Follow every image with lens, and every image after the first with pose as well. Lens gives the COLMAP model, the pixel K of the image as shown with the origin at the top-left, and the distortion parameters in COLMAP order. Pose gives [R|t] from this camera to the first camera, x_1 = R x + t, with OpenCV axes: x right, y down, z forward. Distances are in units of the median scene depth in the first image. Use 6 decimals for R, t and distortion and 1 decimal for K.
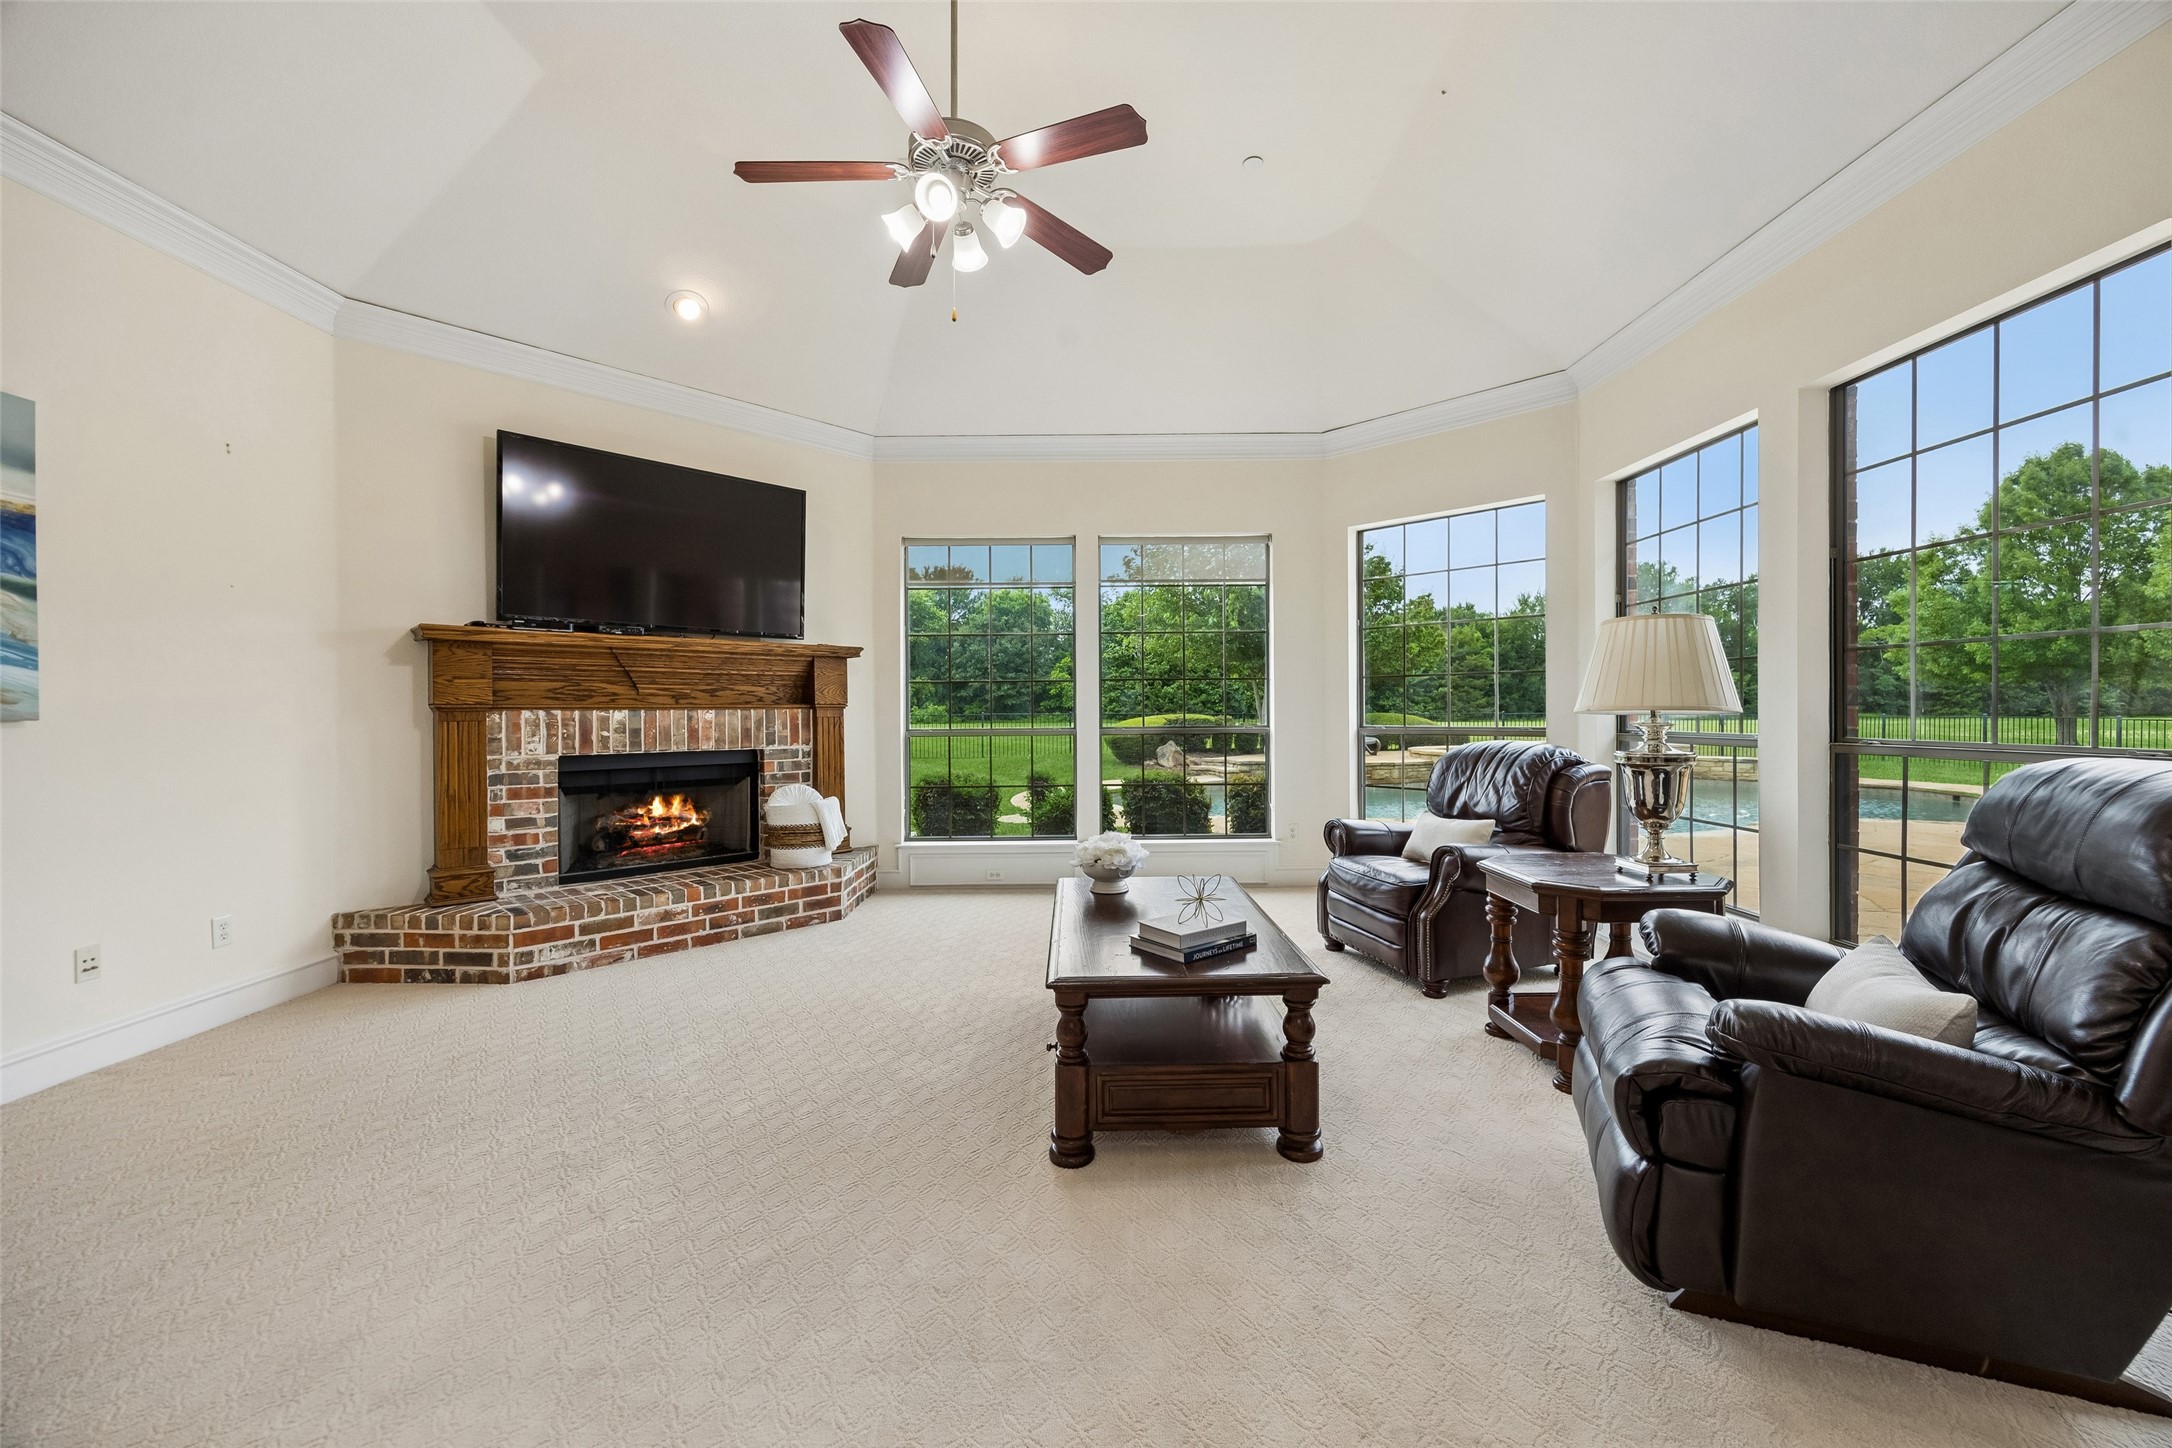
lens RADIAL K [[830.4, 0, 1096.5], [0, 830.4, 713.6], [0, 0, 1]] dist [0.000338, -0.000001]
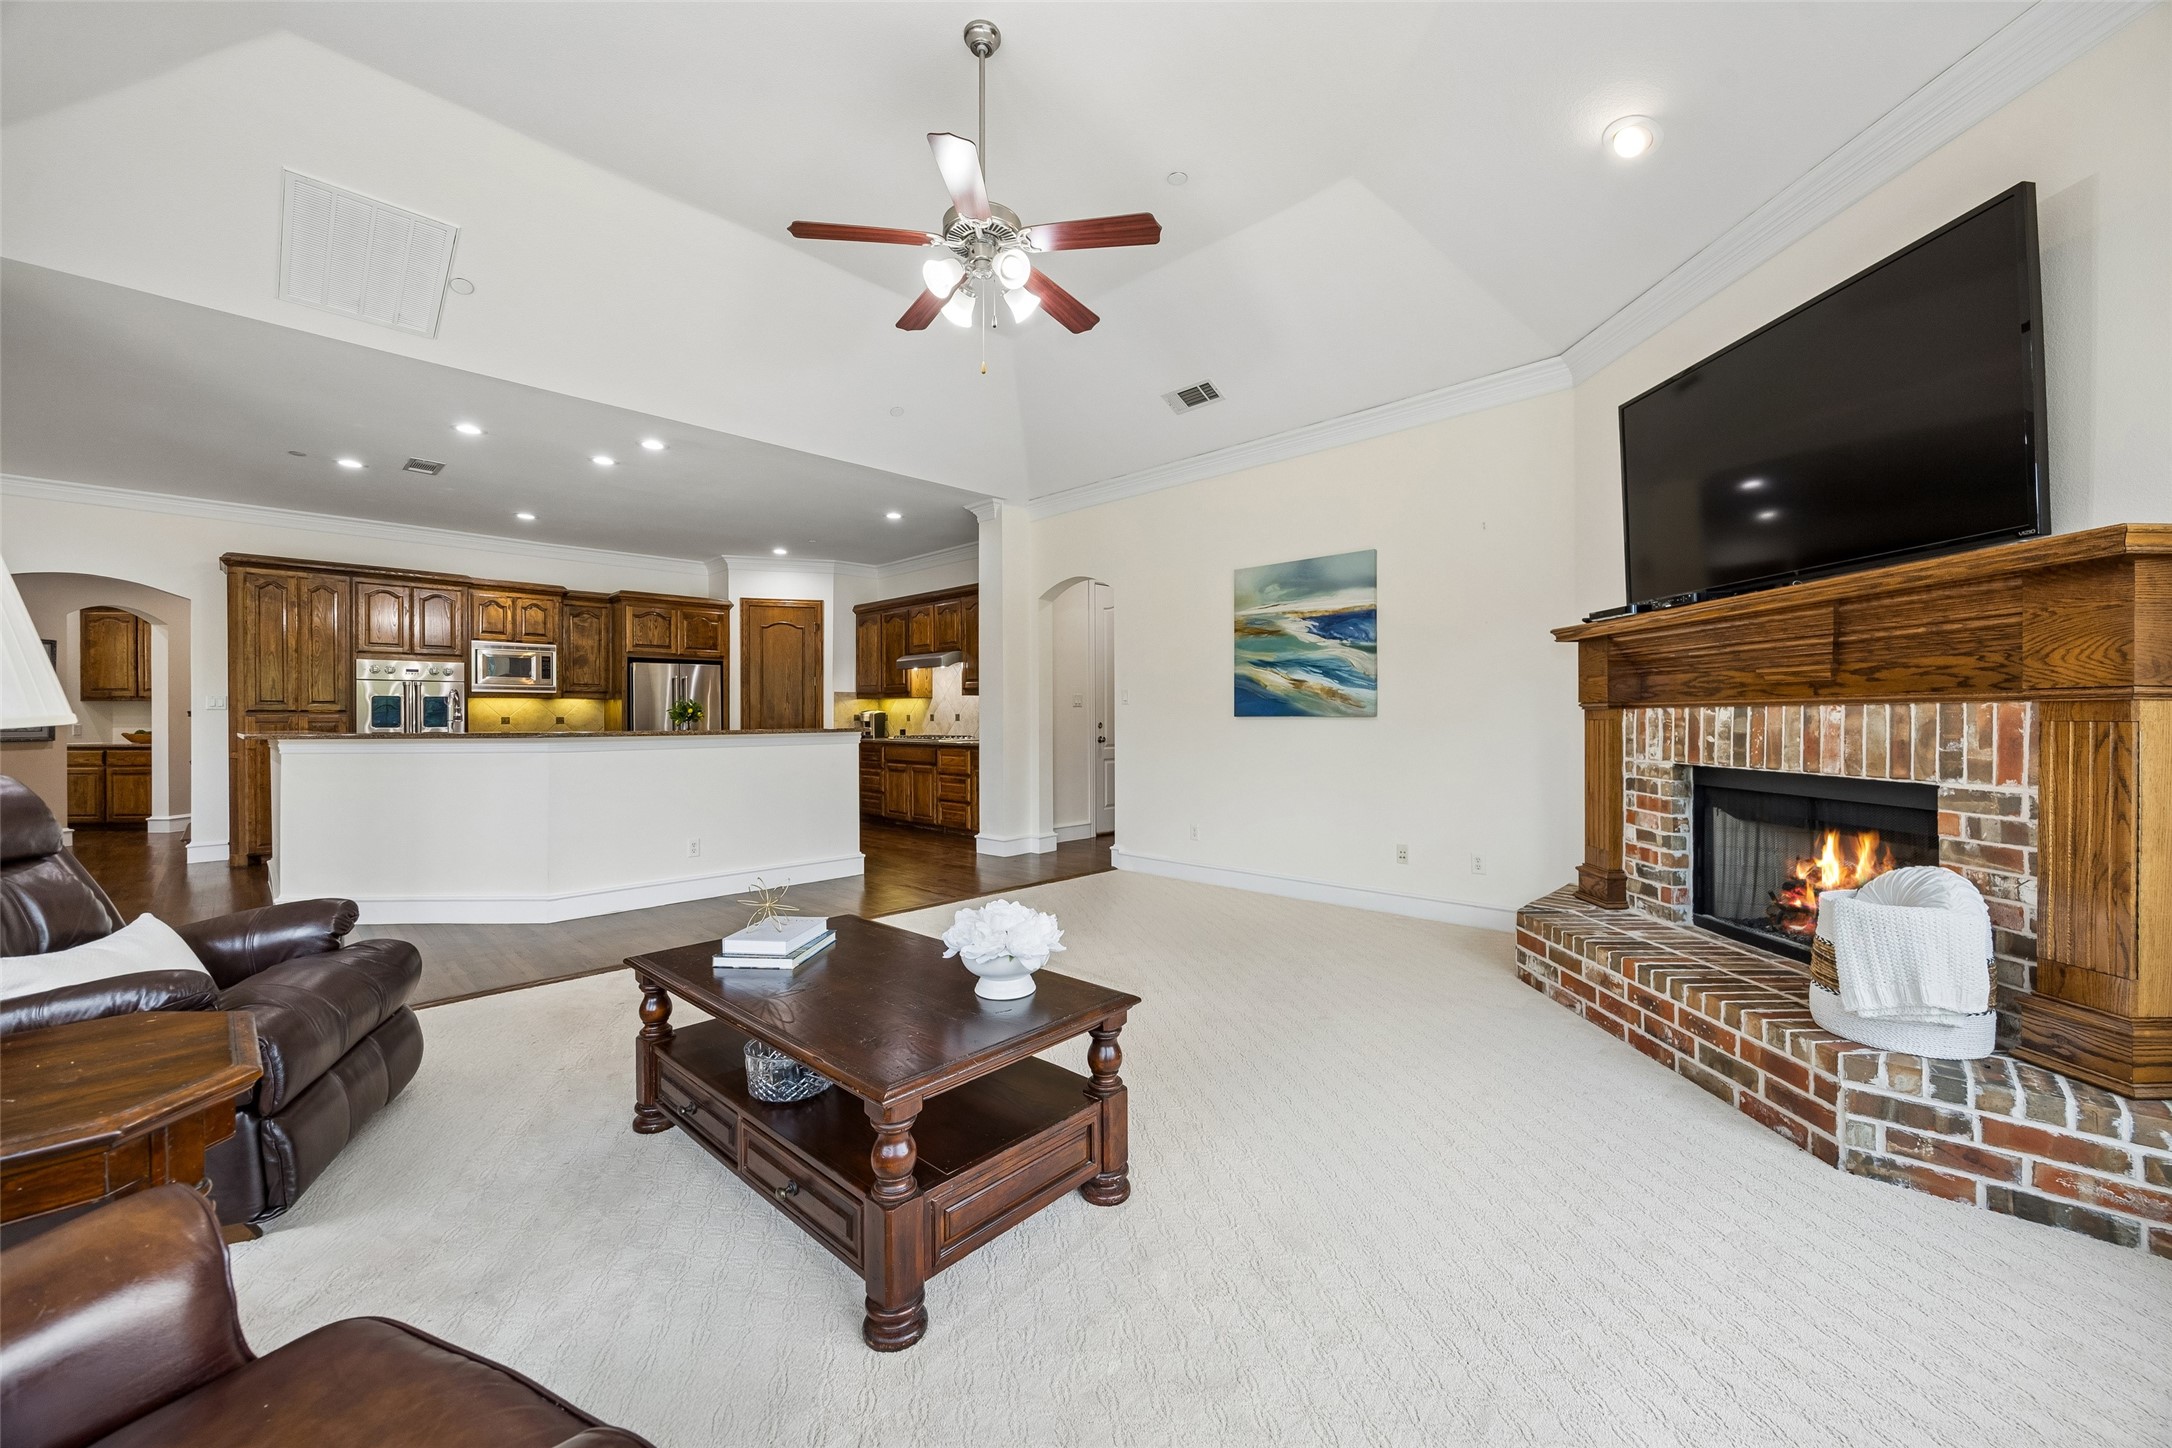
lens RADIAL K [[830.4, 0, 1096.5], [0, 830.4, 713.6], [0, 0, 1]] dist [0.000338, -0.000001]
pose [[-0.692859, 0.007063, -0.721039, 0.340232], [0.008124, 0.999965, 0.001988, -0.004837], [0.721028, -0.004480, -0.692892, 1.169548]]
